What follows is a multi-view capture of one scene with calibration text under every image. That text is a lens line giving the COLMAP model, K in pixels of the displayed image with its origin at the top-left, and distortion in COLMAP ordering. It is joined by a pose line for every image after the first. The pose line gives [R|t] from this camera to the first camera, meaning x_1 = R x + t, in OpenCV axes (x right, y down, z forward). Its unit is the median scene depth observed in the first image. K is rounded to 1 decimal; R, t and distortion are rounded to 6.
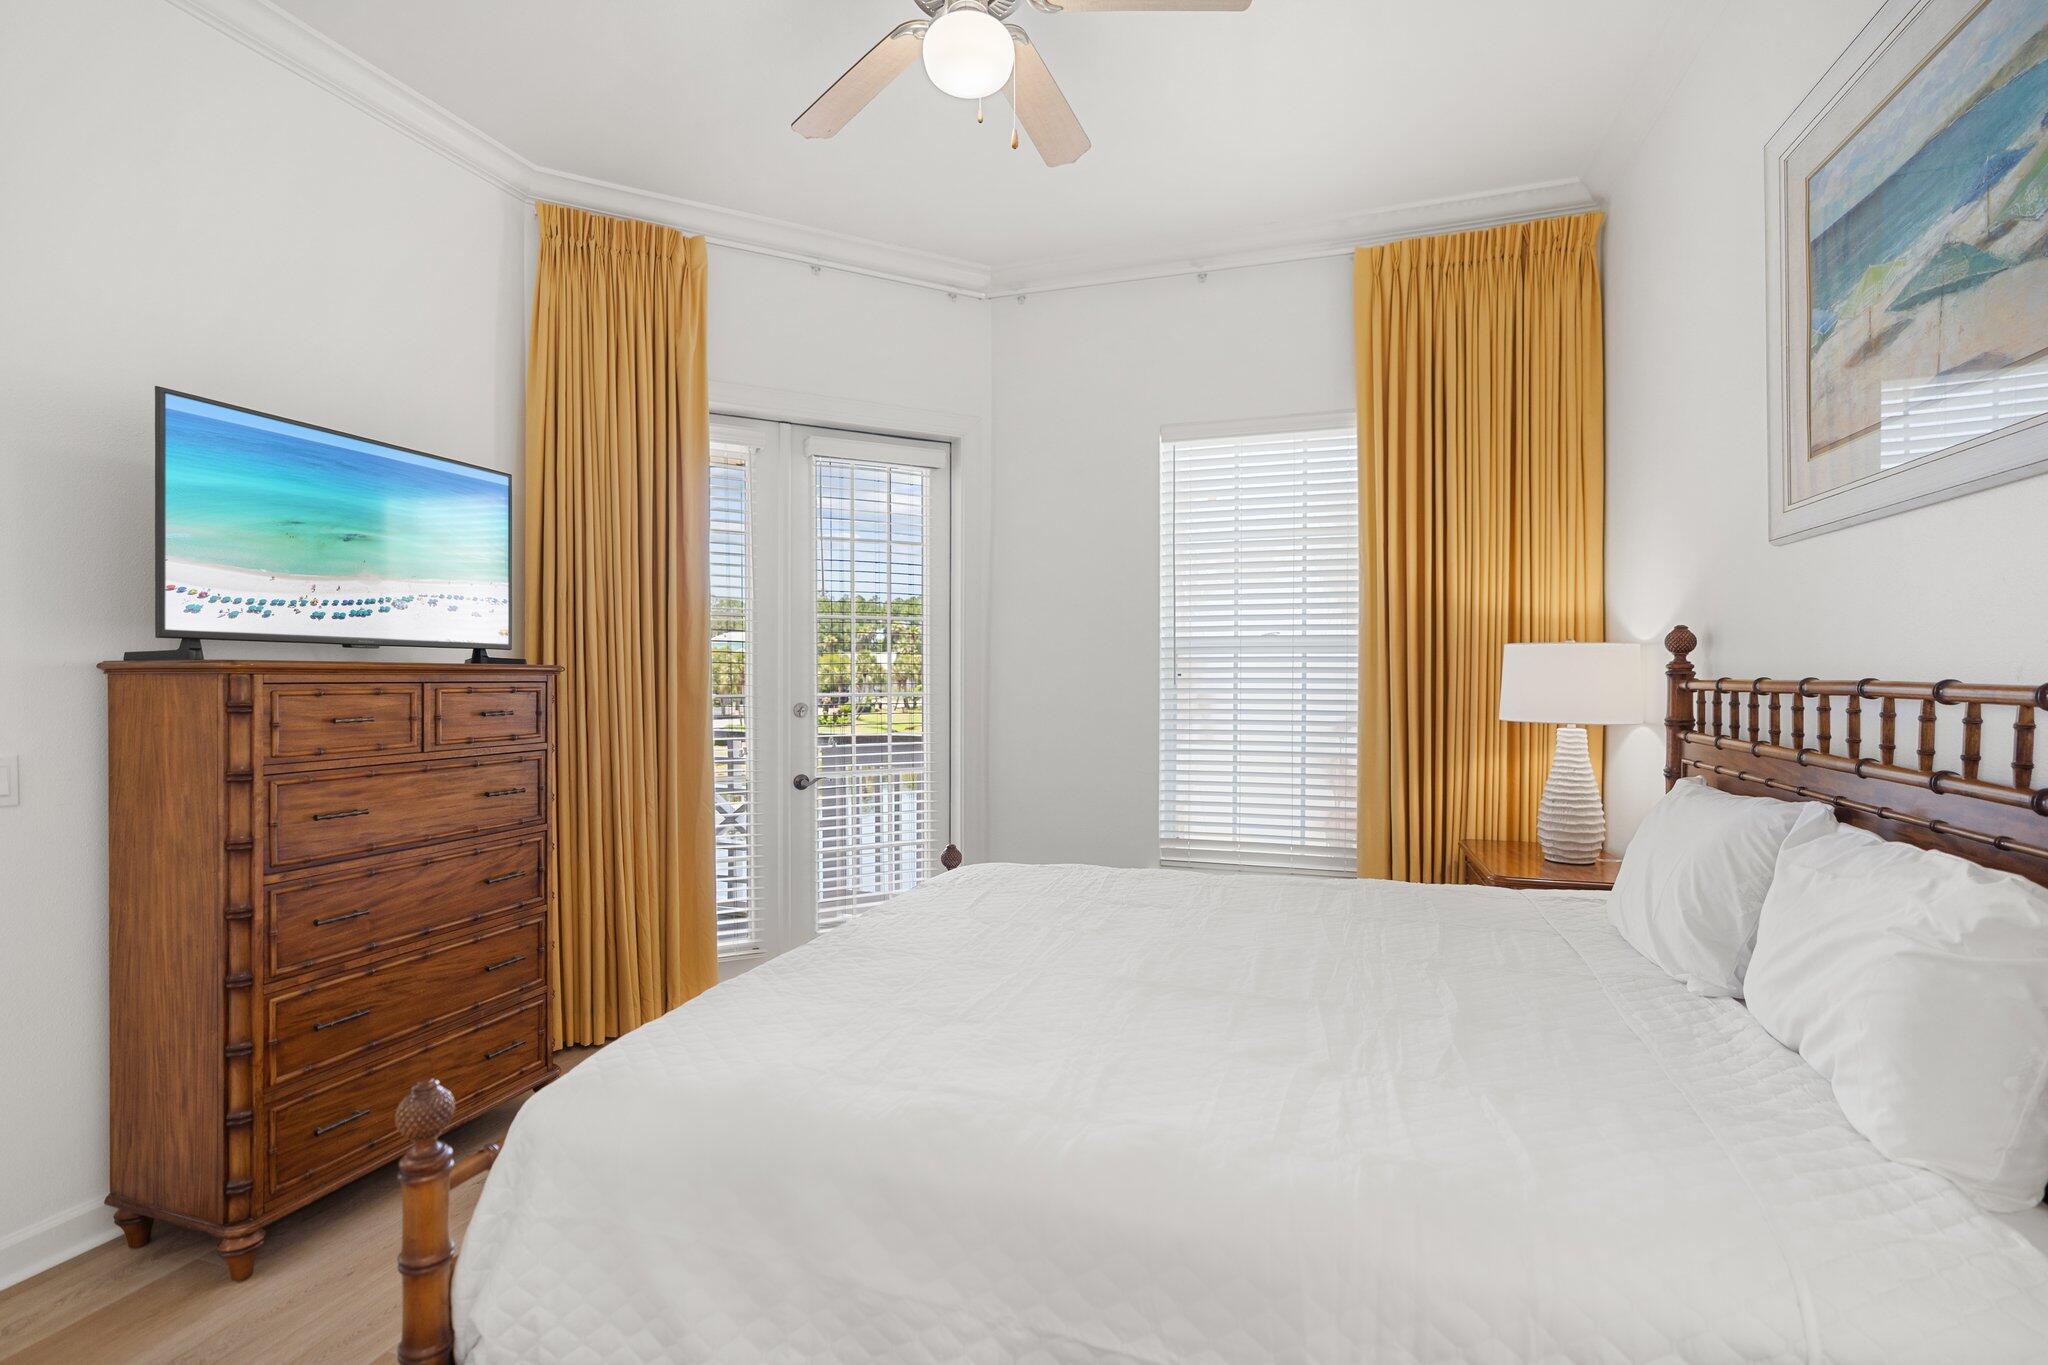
lens RADIAL K [[1014.8, 0, 1024.3], [0, 1014.8, 686.3], [0, 0, 1]] dist [-0.004107, 0.000467]
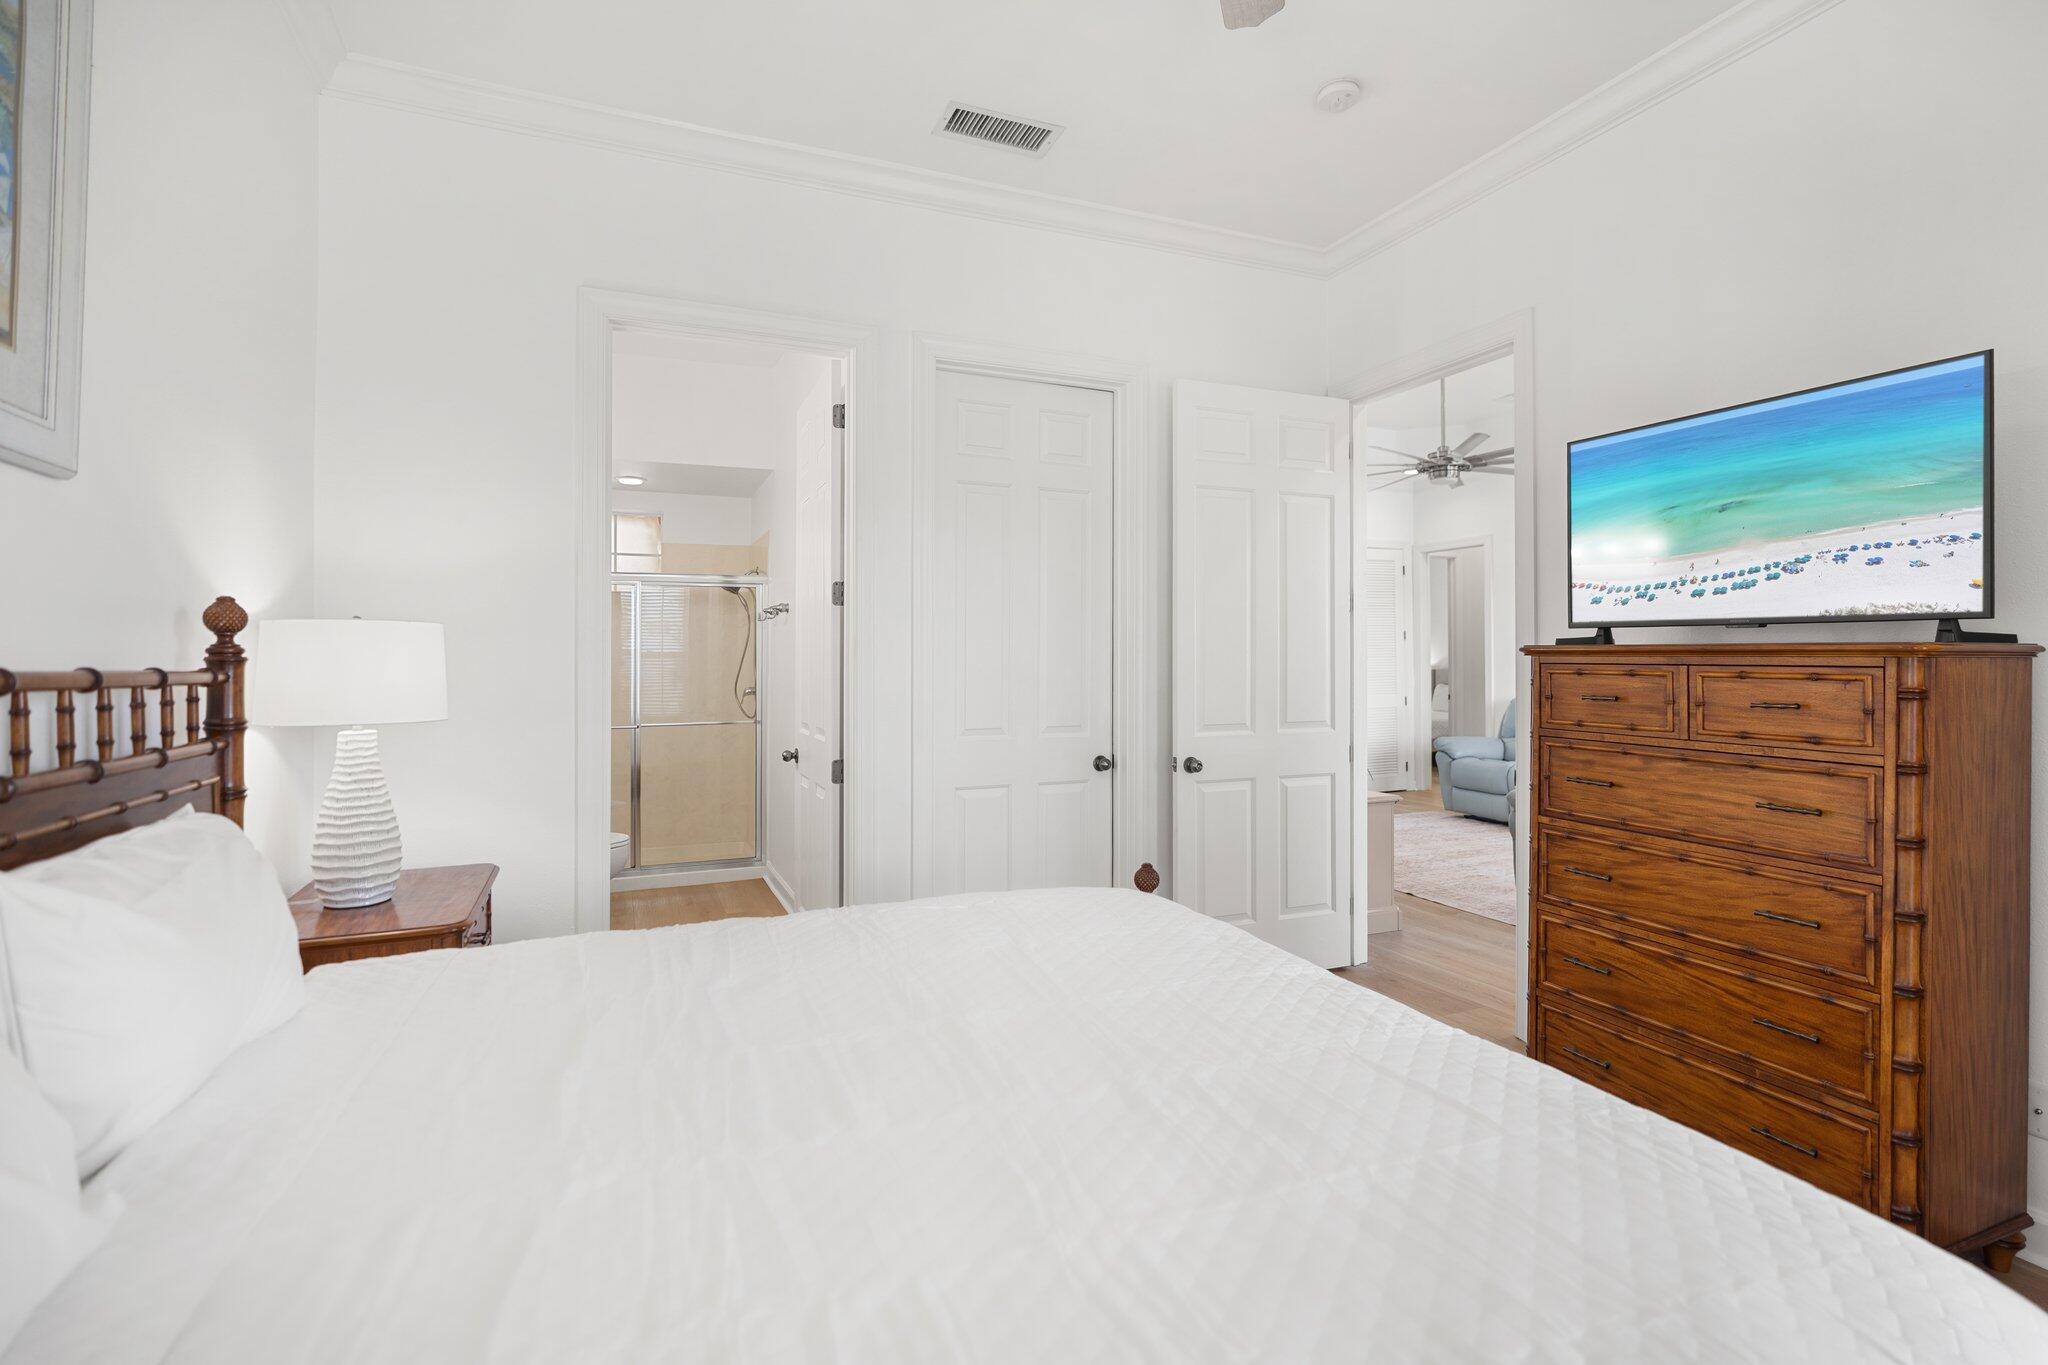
lens RADIAL K [[1014.8, 0, 1024.3], [0, 1014.8, 686.3], [0, 0, 1]] dist [-0.004107, 0.000467]
pose [[-0.714518, 0.022684, -0.699249, 0.474102], [0.006260, 0.999641, 0.026033, -0.008553], [0.699589, 0.014224, -0.714404, 1.253978]]
